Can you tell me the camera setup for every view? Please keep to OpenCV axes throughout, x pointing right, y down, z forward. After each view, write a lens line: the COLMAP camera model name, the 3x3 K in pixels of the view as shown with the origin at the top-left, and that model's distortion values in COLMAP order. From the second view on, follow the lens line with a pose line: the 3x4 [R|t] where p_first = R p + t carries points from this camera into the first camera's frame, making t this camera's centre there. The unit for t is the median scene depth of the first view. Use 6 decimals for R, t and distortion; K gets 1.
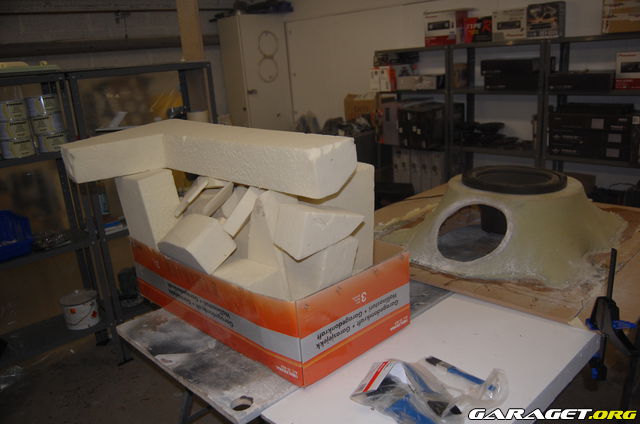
lens RADIAL K [[510.3, 0, 320.0], [0, 510.3, 212.0], [0, 0, 1]] dist [-0.130037, 0.064019]
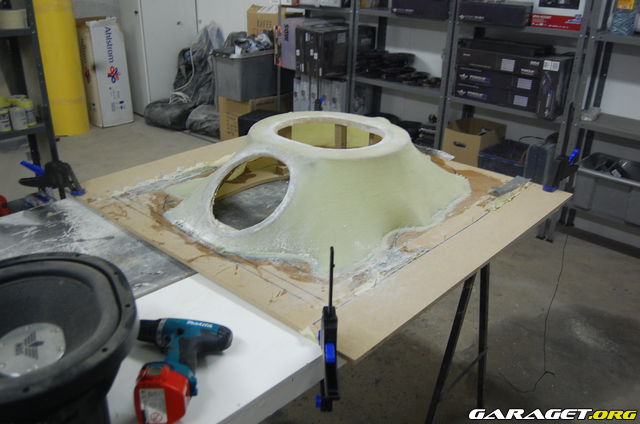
lens RADIAL K [[550.8, 0, 320.0], [0, 550.8, 212.0], [0, 0, 1]] dist [-0.108521, 0.055308]
pose [[0.991835, 0.060461, 0.112285, 0.114426], [-0.074927, 0.988752, 0.129445, -0.017975], [-0.103196, -0.136802, 0.985209, 0.052016]]
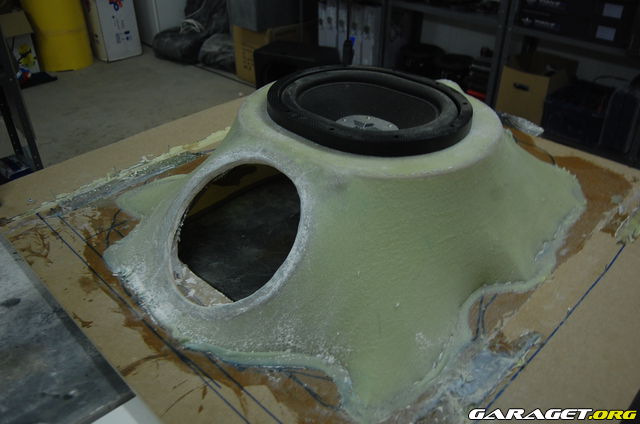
lens RADIAL K [[550.8, 0, 320.0], [0, 550.8, 212.0], [0, 0, 1]] dist [-0.108521, 0.055308]
pose [[0.996601, 0.046363, 0.068092, 0.125130], [-0.063095, 0.961042, 0.269106, -0.042685], [-0.052962, -0.272488, 0.960700, 0.187838]]
